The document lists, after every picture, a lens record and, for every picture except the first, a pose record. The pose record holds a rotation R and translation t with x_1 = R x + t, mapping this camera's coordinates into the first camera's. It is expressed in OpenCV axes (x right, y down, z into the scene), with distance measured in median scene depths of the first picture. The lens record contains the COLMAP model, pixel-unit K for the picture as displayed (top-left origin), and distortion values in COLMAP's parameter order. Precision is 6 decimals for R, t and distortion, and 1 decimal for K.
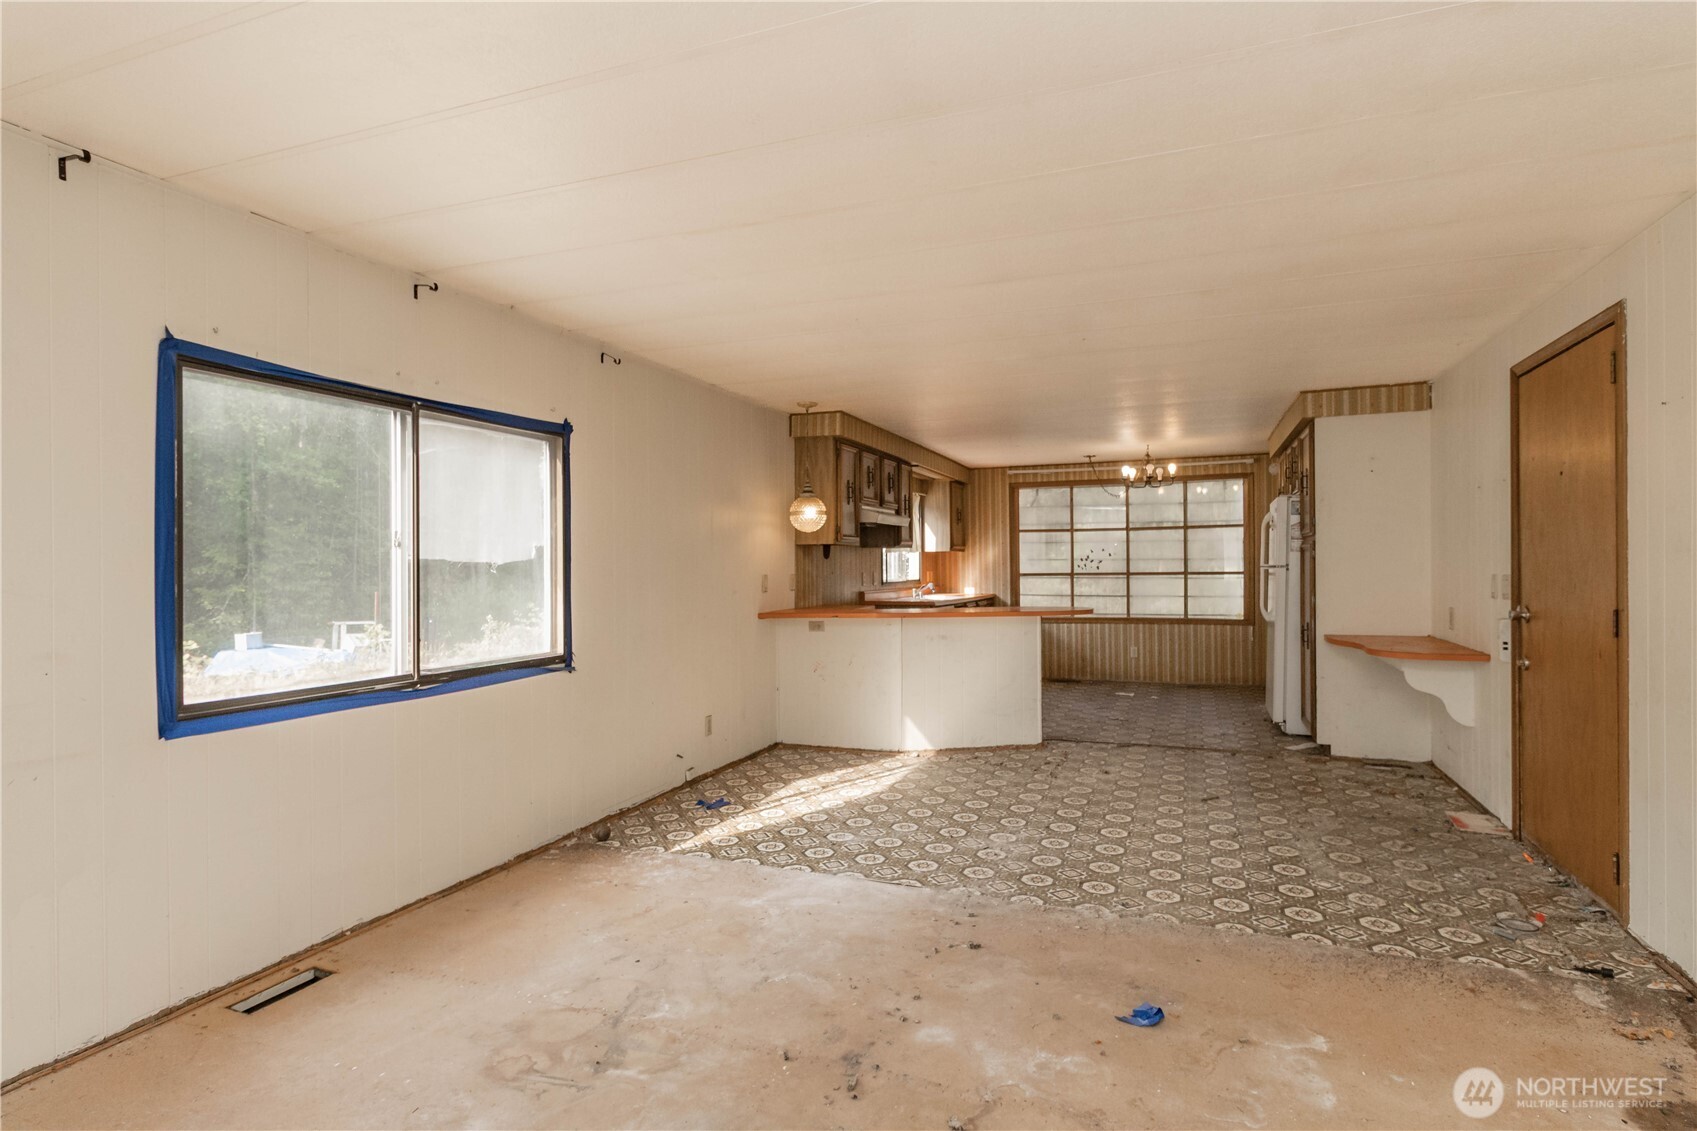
lens RADIAL K [[855.7, 0, 870.3], [0, 855.7, 562.3], [0, 0, 1]] dist [-0.000878, -0.000720]
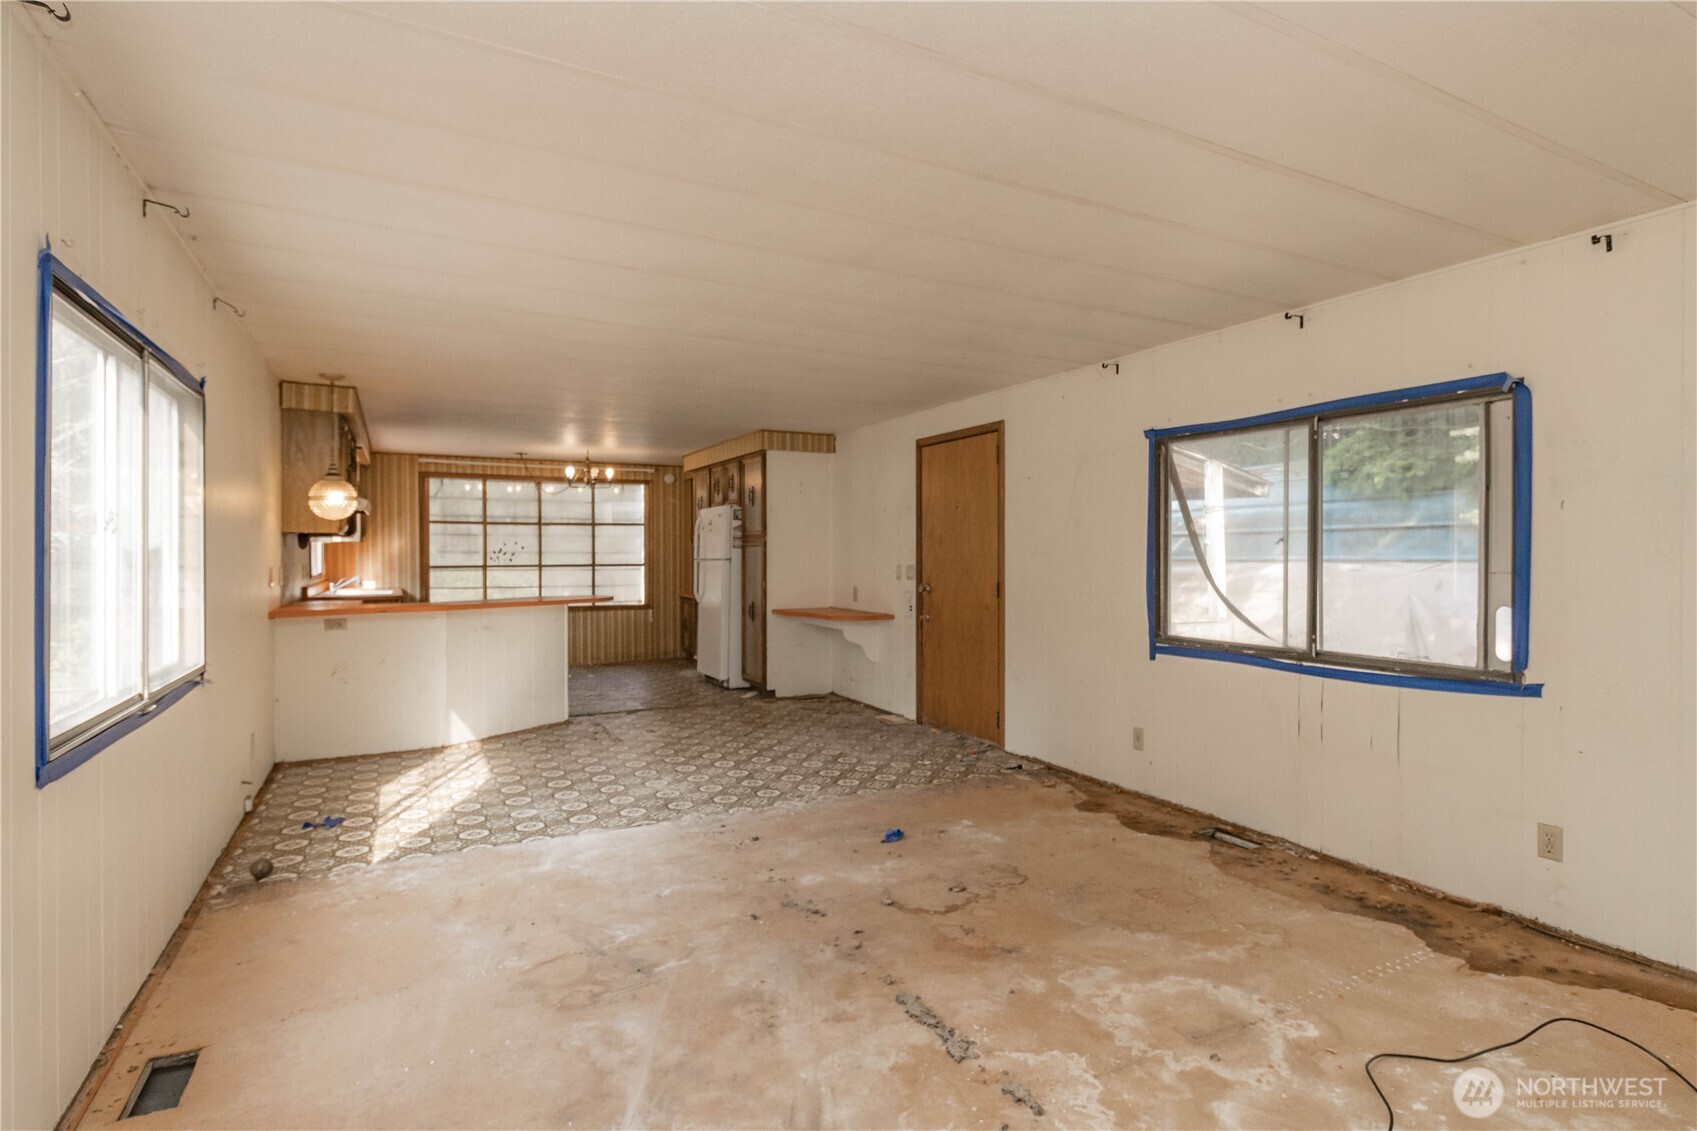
lens RADIAL K [[855.7, 0, 870.3], [0, 855.7, 562.3], [0, 0, 1]] dist [-0.000878, -0.000720]
pose [[0.655326, 0.000184, 0.755346, -0.375520], [-0.006708, 0.999962, 0.005577, 0.000493], [-0.755316, -0.008722, 0.655303, -0.011814]]
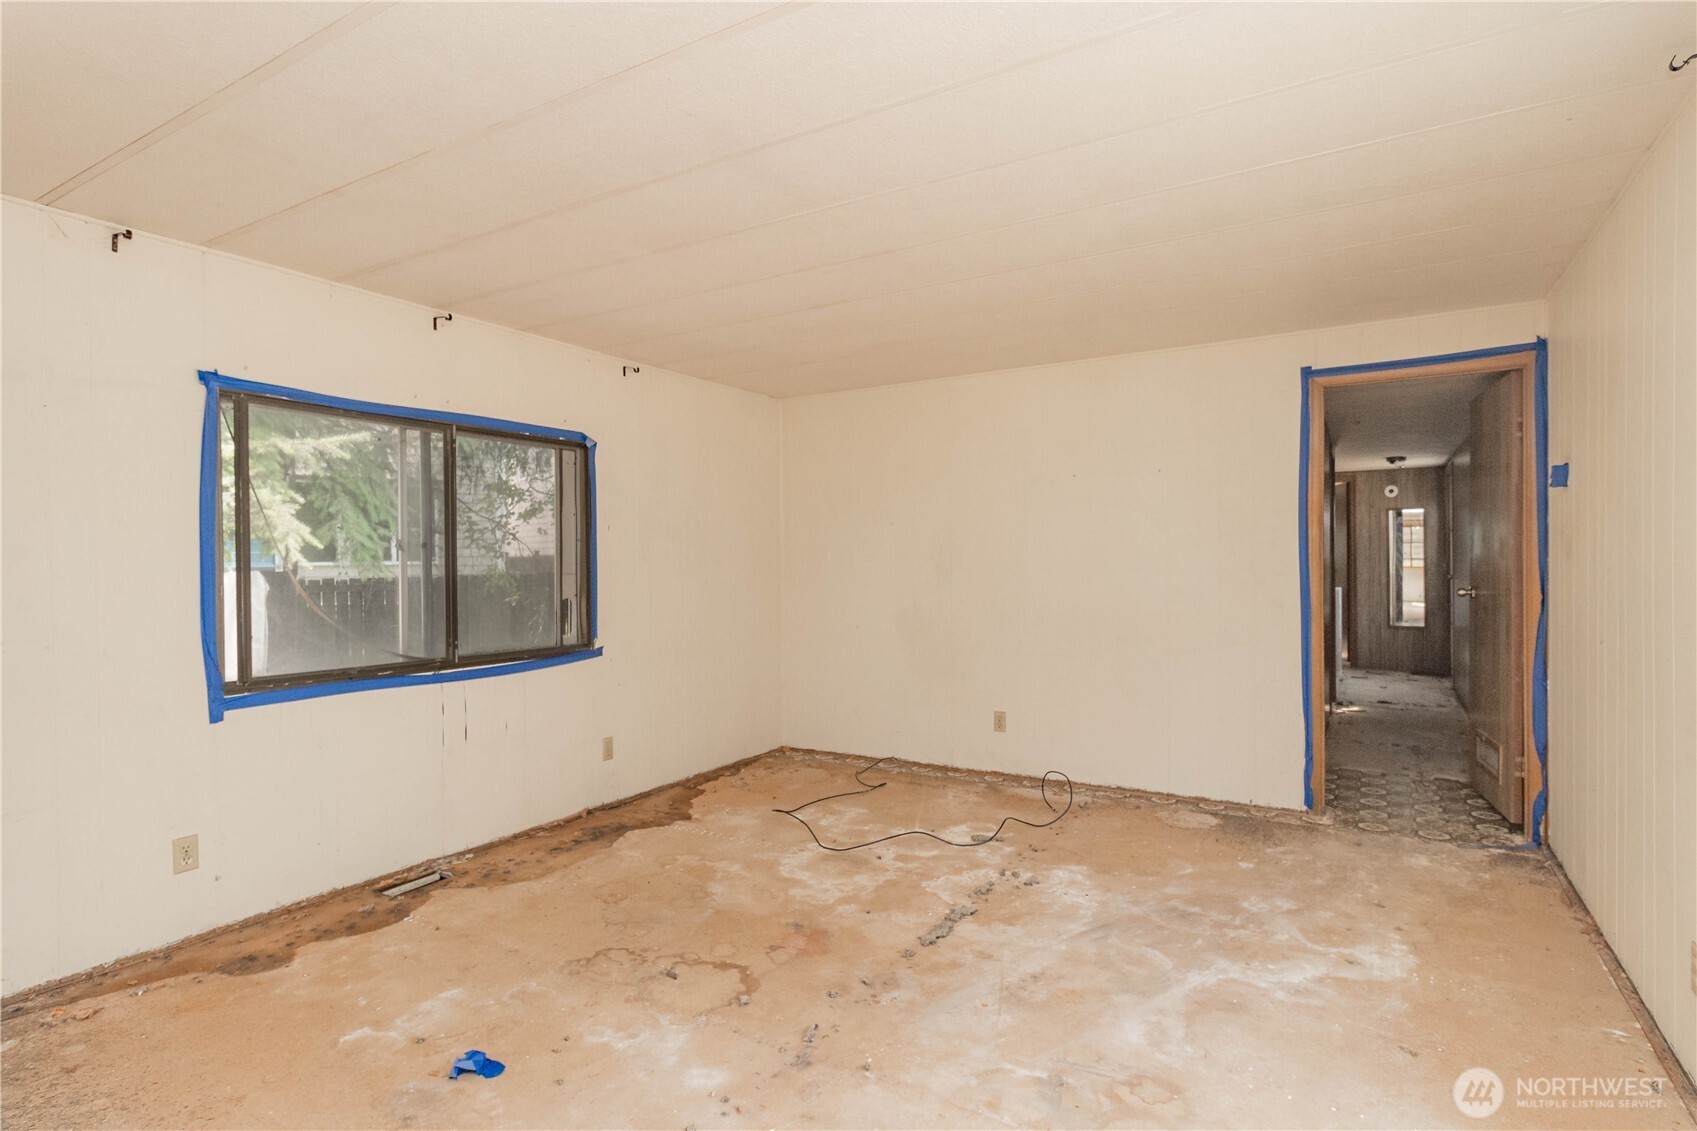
lens RADIAL K [[855.7, 0, 870.3], [0, 855.7, 562.3], [0, 0, 1]] dist [-0.000878, -0.000720]
pose [[-0.984796, 0.012676, 0.173253, -0.103567], [0.012809, 0.999918, -0.000355, 0.000570], [-0.173243, 0.001870, -0.984877, 0.729814]]
